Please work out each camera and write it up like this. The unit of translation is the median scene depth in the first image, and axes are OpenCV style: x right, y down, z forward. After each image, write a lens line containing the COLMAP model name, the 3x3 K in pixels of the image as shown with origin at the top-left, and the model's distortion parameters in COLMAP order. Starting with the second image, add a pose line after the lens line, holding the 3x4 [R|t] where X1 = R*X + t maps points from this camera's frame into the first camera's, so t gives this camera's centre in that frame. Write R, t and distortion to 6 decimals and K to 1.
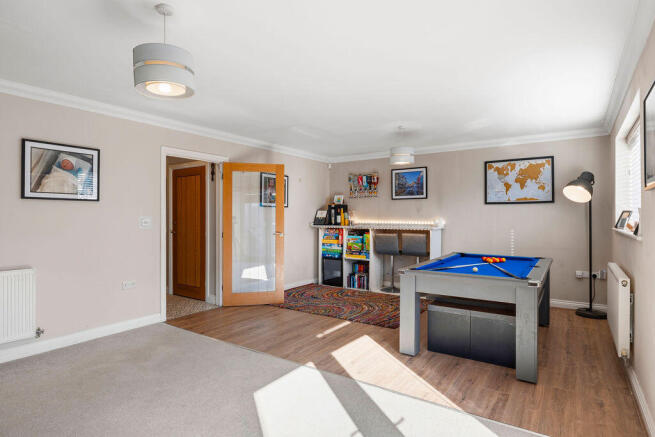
lens RADIAL K [[365.0, 0, 326.7], [0, 365.0, 214.4], [0, 0, 1]] dist [0.008168, 0.000485]
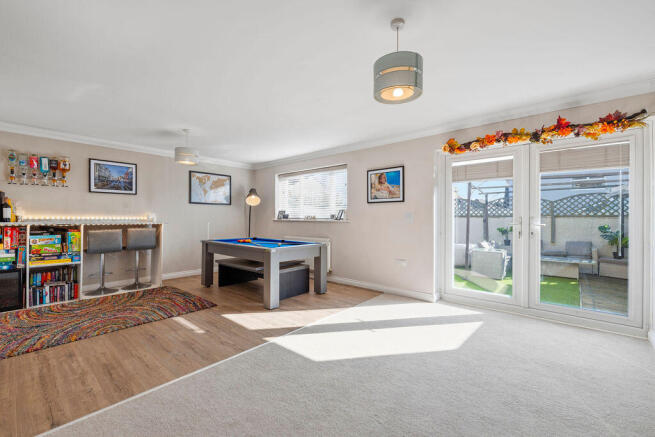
lens RADIAL K [[275.2, 0, 327.0], [0, 275.2, 220.2], [0, 0, 1]] dist [-0.005137, -0.000135]
pose [[0.113995, -0.008192, 0.993448, -0.457458], [-0.010087, 0.999905, 0.009403, 0.016917], [-0.993430, -0.011092, 0.113902, 0.382682]]
